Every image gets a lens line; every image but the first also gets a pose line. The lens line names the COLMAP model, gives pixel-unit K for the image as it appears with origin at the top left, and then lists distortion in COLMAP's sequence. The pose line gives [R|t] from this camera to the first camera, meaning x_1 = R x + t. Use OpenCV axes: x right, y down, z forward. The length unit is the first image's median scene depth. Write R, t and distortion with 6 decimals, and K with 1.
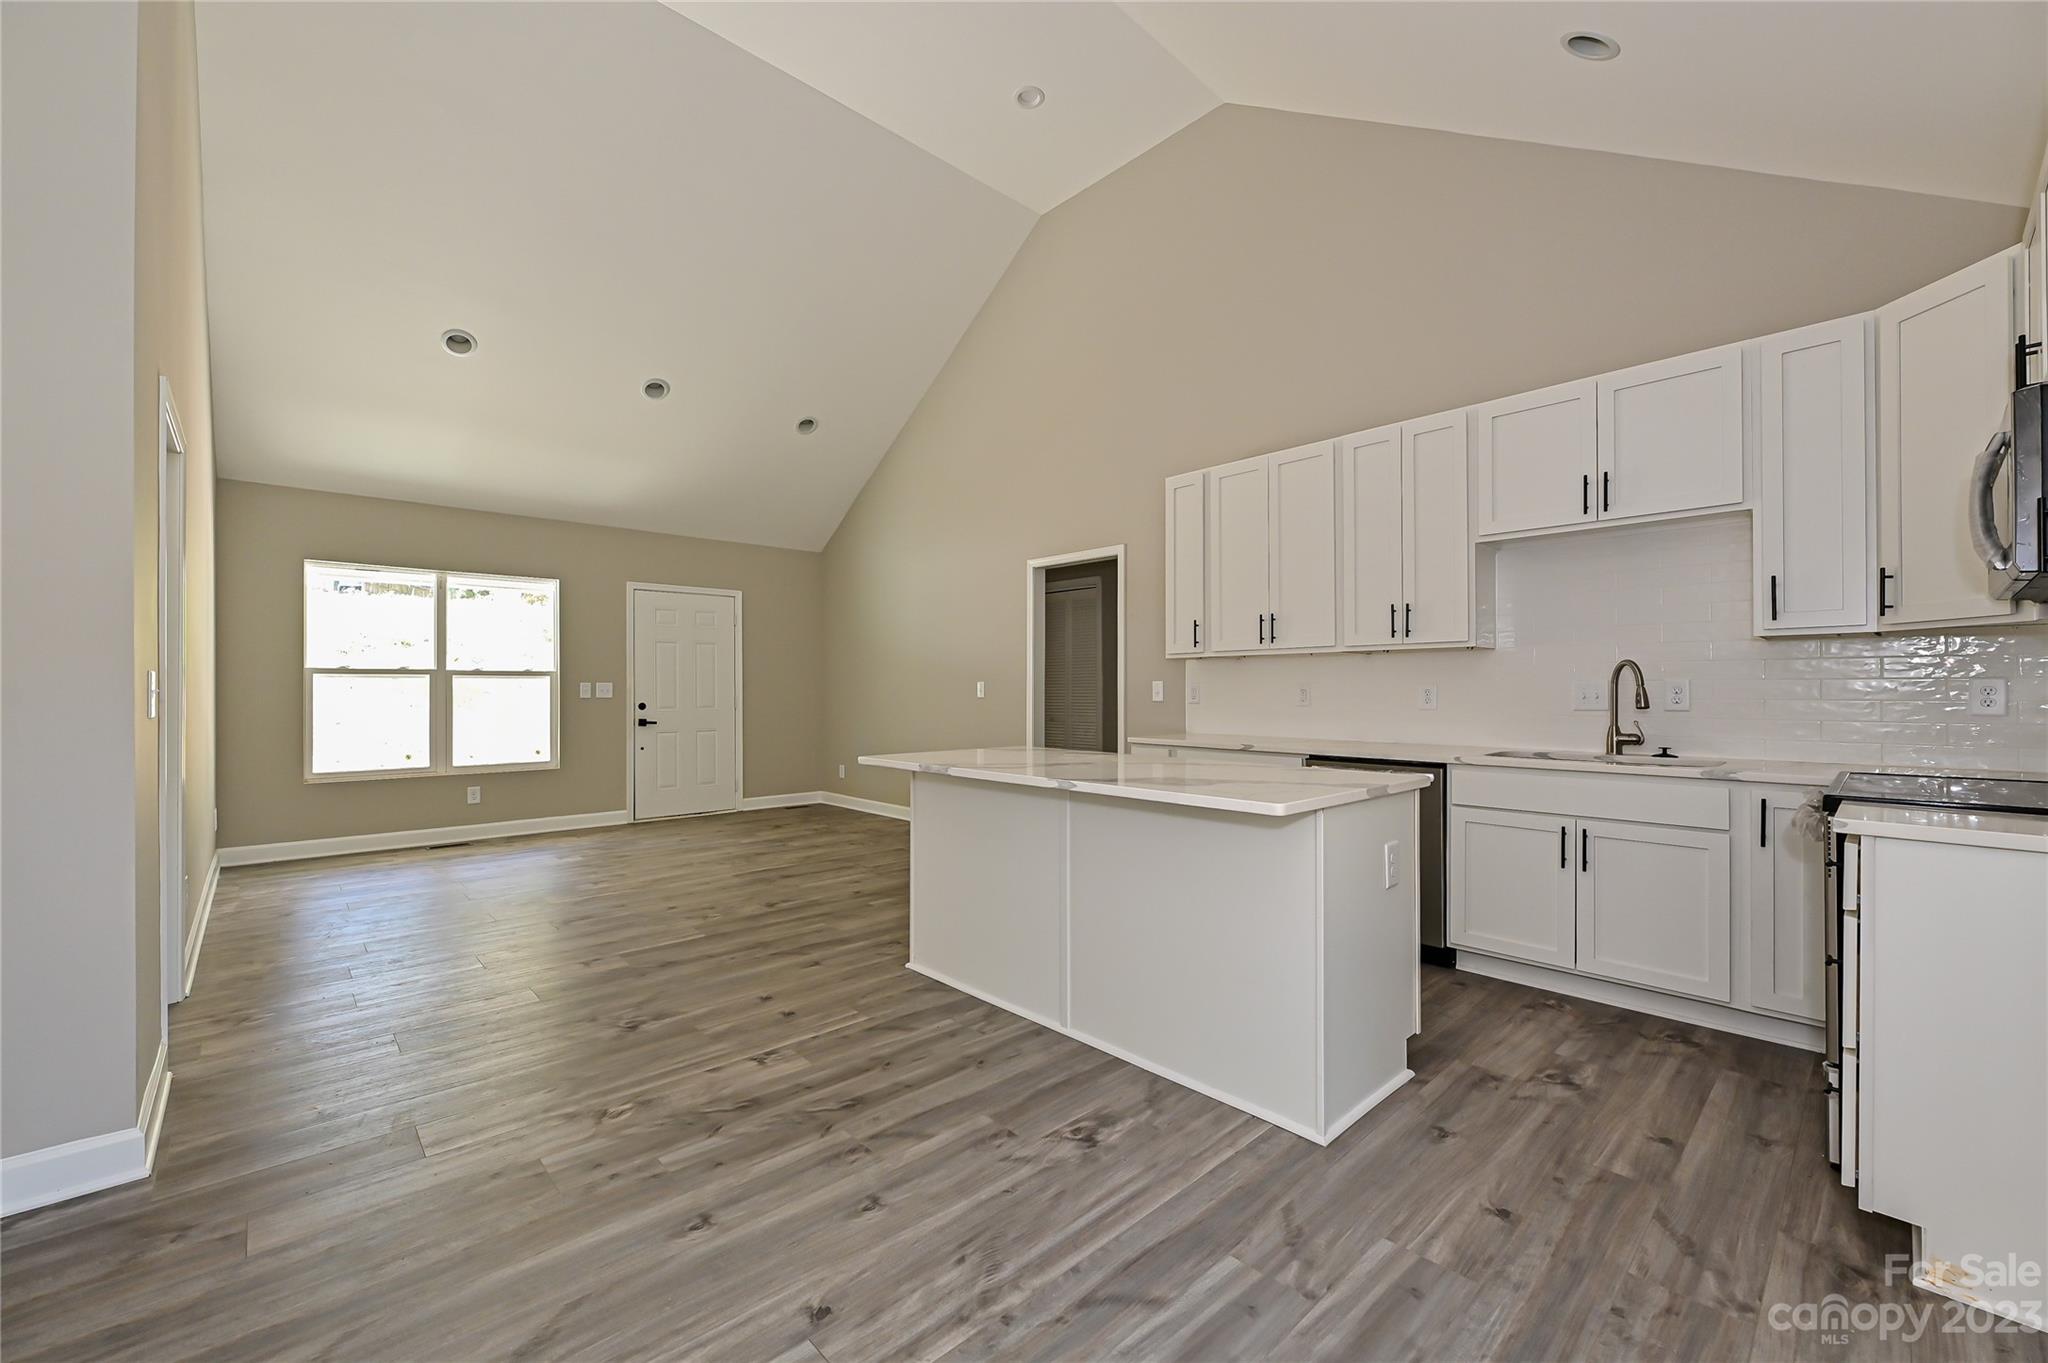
lens RADIAL K [[824.7, 0, 1027.3], [0, 824.7, 692.7], [0, 0, 1]] dist [-0.000536, -0.000077]
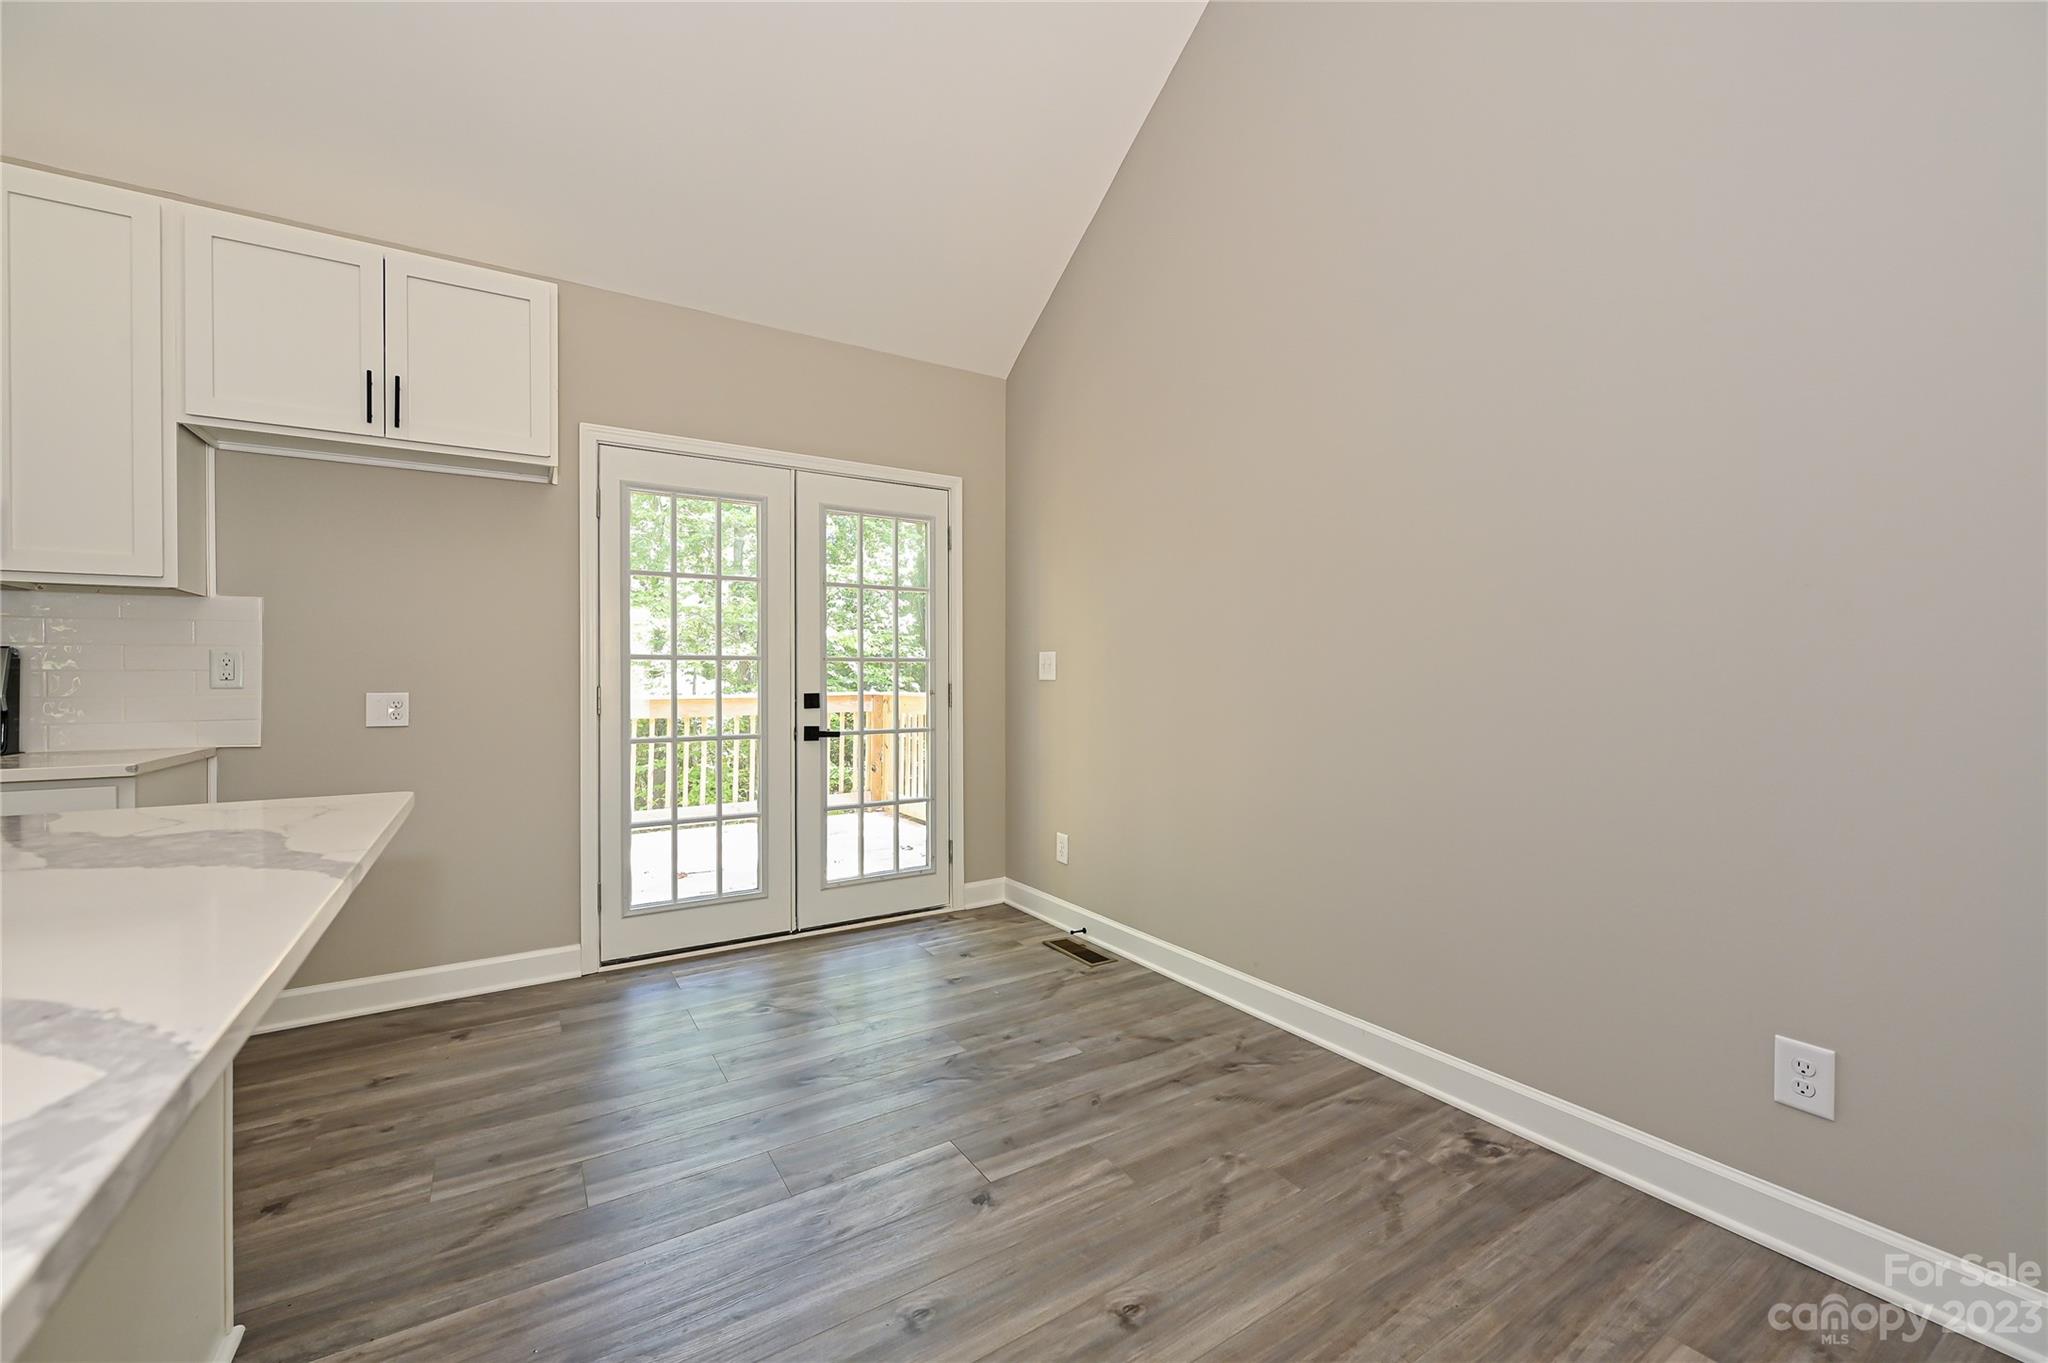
lens RADIAL K [[824.7, 0, 1030.0], [0, 824.7, 674.9], [0, 0, 1]] dist [-0.000536, -0.000077]
pose [[-0.983813, 0.001968, 0.179185, -0.212765], [0.003315, 0.999968, 0.007219, 0.010048], [-0.179165, 0.007696, -0.983789, 0.856139]]
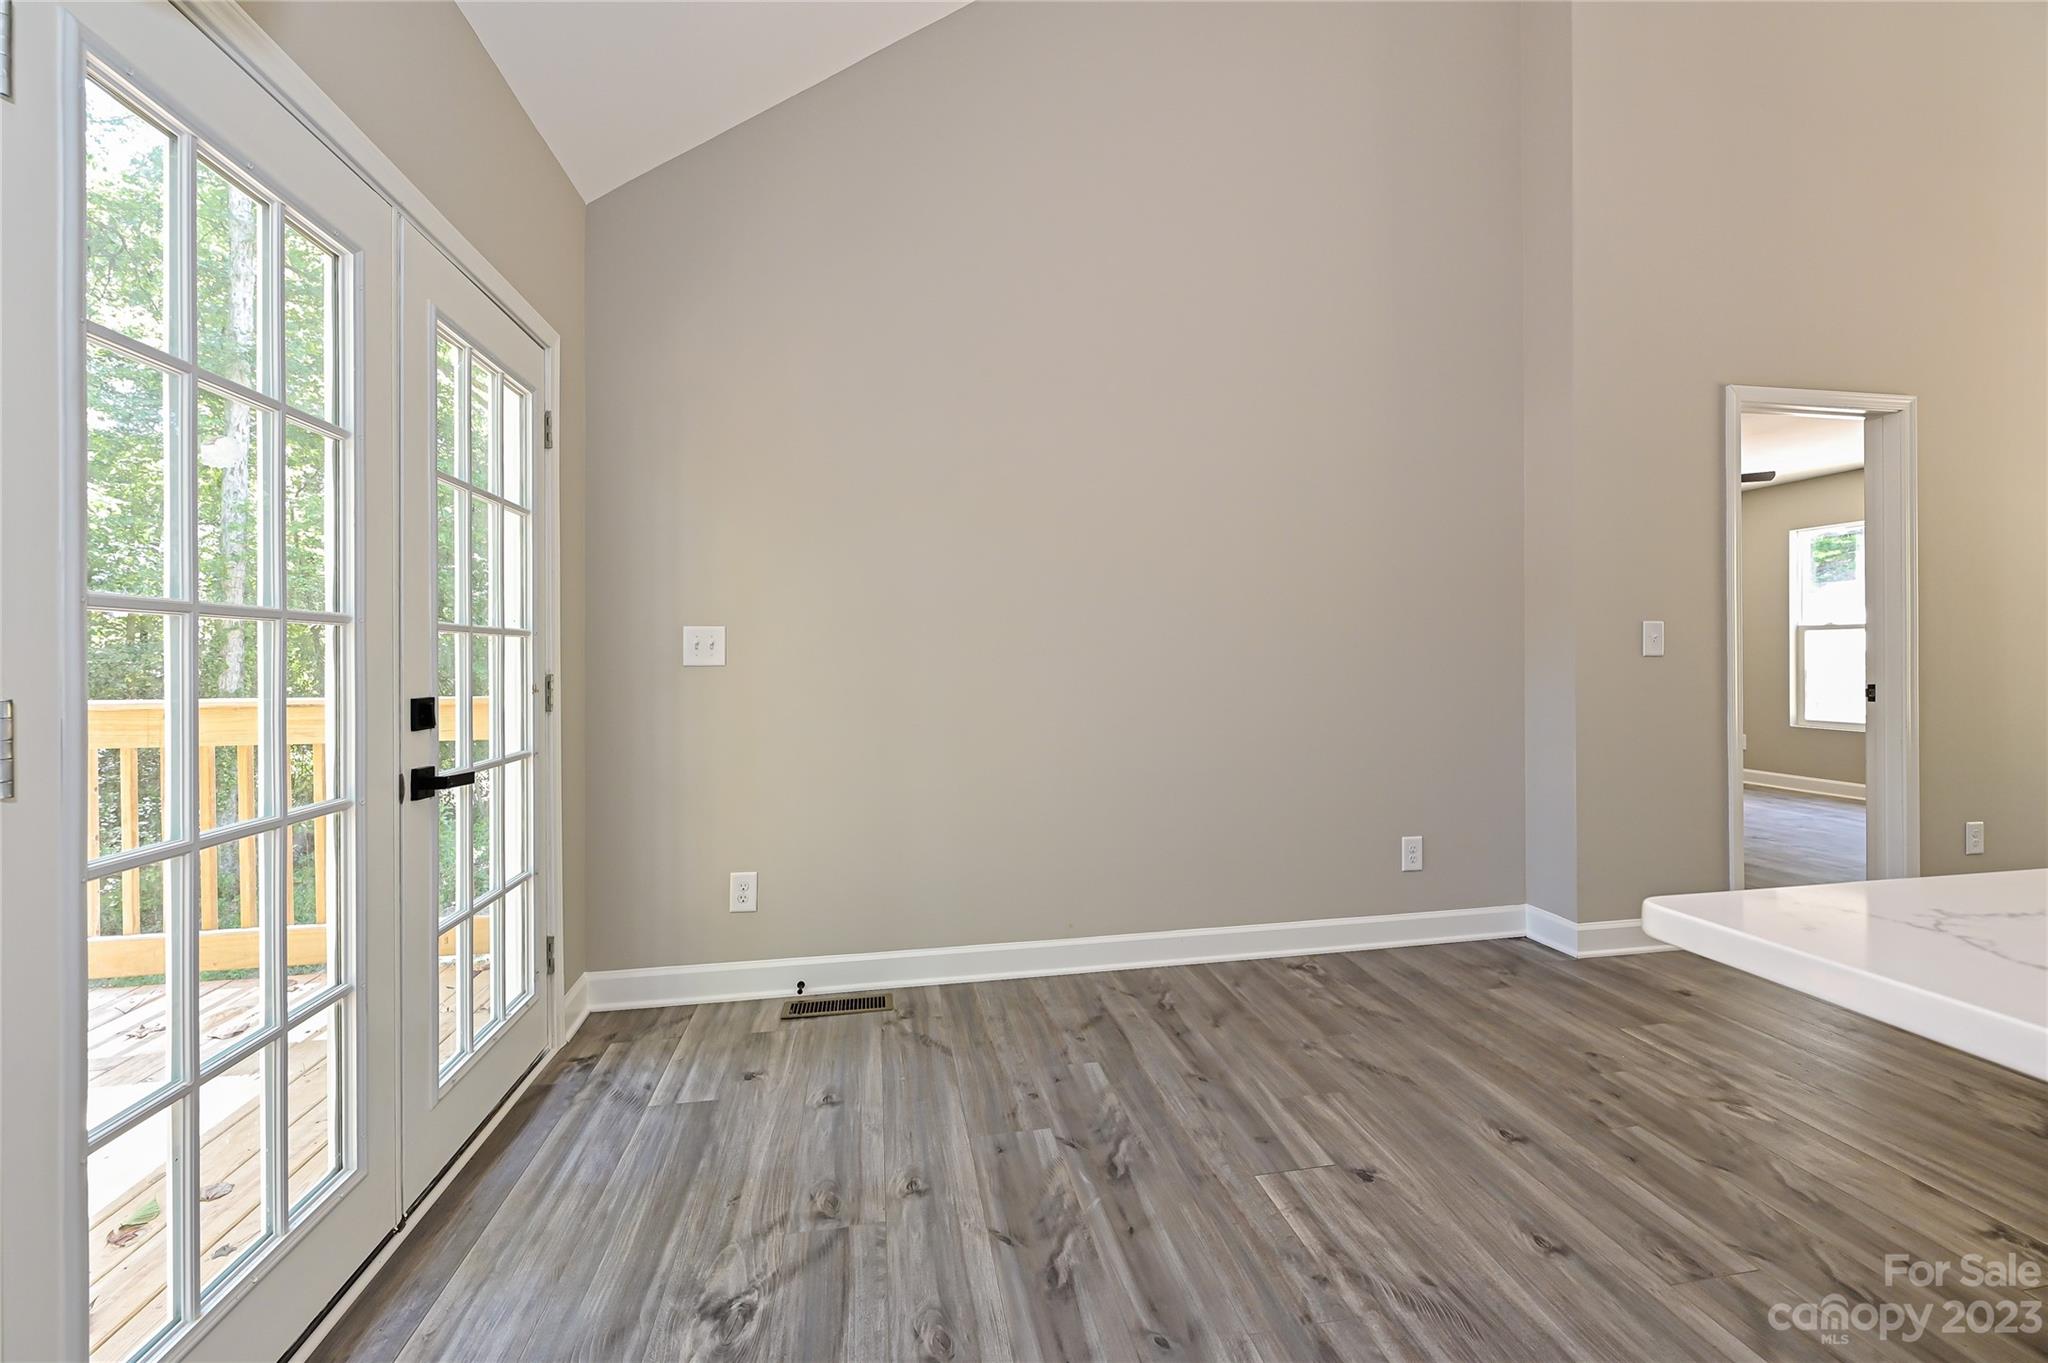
lens RADIAL K [[824.7, 0, 1026.6], [0, 824.7, 653.5], [0, 0, 1]] dist [-0.000536, -0.000077]
pose [[-0.534614, 0.001519, -0.845095, 0.391892], [0.001203, 0.999999, 0.001036, 0.012462], [0.845096, -0.000463, -0.534615, 0.495875]]
